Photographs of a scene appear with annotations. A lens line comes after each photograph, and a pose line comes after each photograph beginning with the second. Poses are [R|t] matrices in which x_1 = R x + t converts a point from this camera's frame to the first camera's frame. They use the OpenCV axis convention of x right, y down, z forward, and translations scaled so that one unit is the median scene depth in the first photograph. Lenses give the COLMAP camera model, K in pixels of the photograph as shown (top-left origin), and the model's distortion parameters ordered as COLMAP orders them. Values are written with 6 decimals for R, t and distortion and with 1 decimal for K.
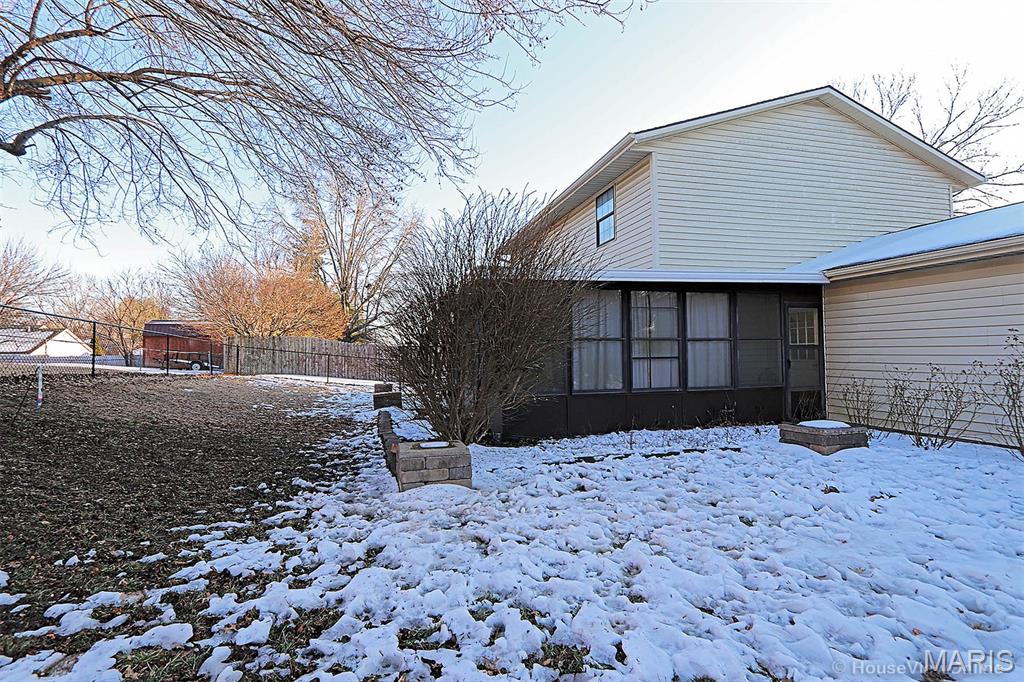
lens RADIAL K [[473.4, 0, 505.3], [0, 473.4, 338.8], [0, 0, 1]] dist [-0.016205, 0.003178]
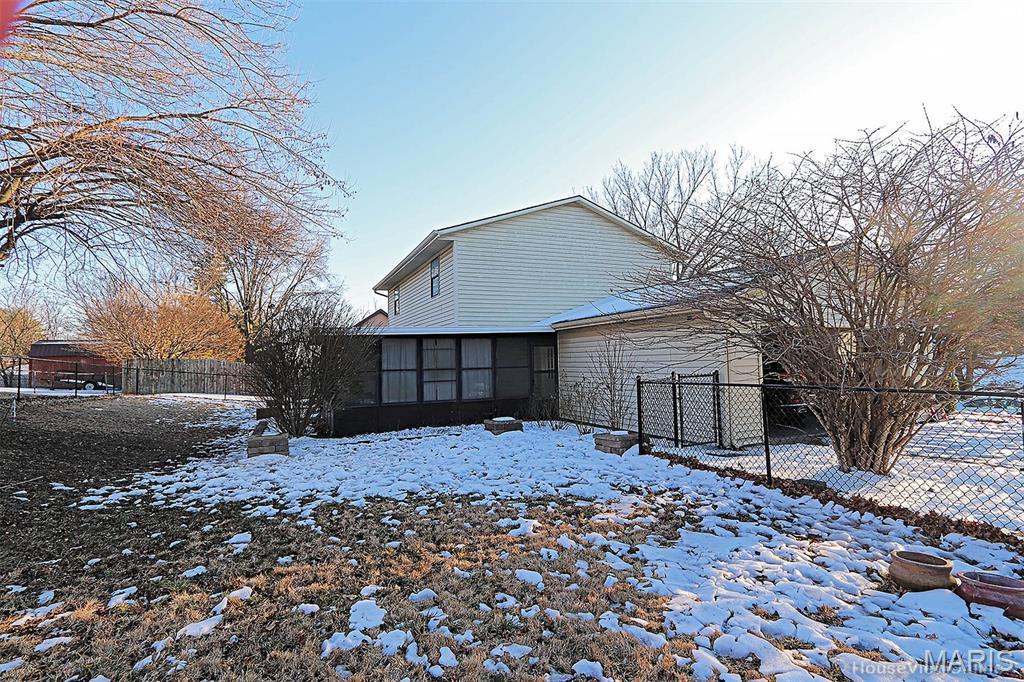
lens RADIAL K [[488.5, 0, 512.0], [0, 488.5, 341.0], [0, 0, 1]] dist [-0.005729, -0.000853]
pose [[0.988126, -0.003426, 0.153606, 0.258358], [0.005457, 0.999903, -0.012804, -0.060049], [-0.153548, 0.013491, 0.988049, -0.544804]]
